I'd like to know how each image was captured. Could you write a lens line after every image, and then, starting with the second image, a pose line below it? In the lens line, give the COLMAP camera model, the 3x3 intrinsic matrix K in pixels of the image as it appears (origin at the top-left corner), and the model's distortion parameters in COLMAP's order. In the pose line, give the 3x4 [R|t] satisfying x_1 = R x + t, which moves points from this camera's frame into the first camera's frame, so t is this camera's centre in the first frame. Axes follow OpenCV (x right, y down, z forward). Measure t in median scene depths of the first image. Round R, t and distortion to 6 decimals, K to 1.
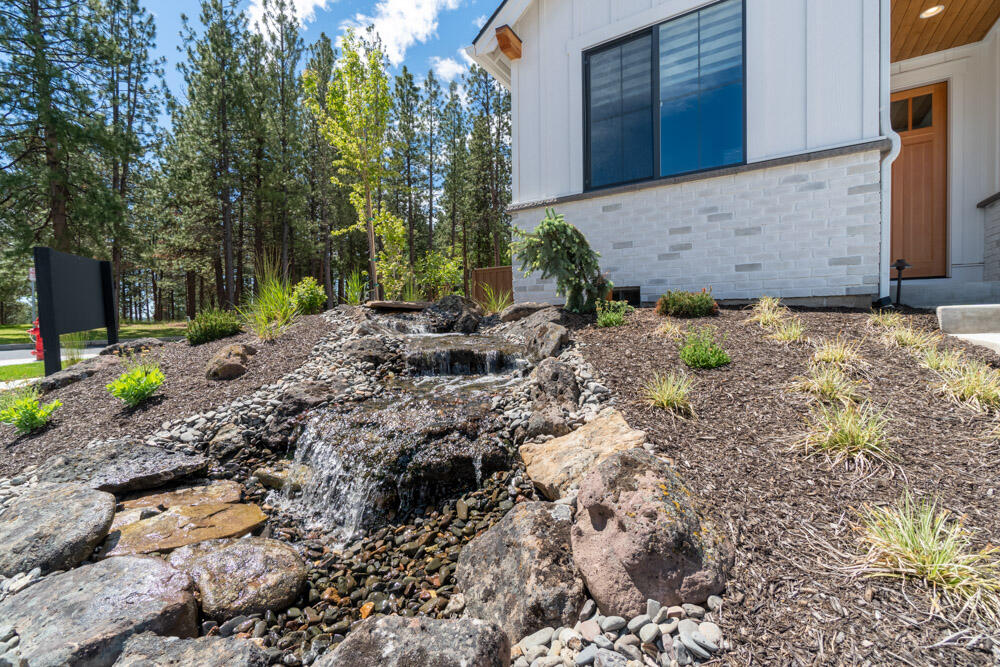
lens RADIAL K [[434.4, 0, 498.3], [0, 434.4, 332.3], [0, 0, 1]] dist [-0.002459, -0.000107]
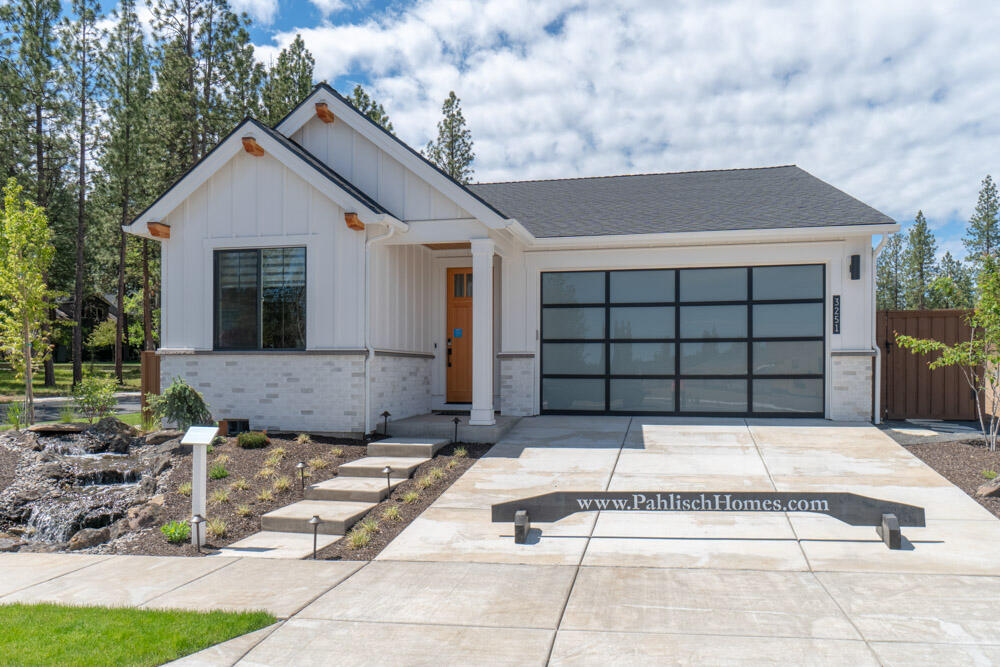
lens RADIAL K [[770.9, 0, 512.8], [0, 770.9, 383.9], [0, 0, 1]] dist [-0.008190, -0.005528]
pose [[0.934389, 0.011376, 0.356074, 0.278966], [-0.005540, 0.999833, -0.017404, -0.225311], [-0.356212, 0.014290, 0.934296, -2.140527]]
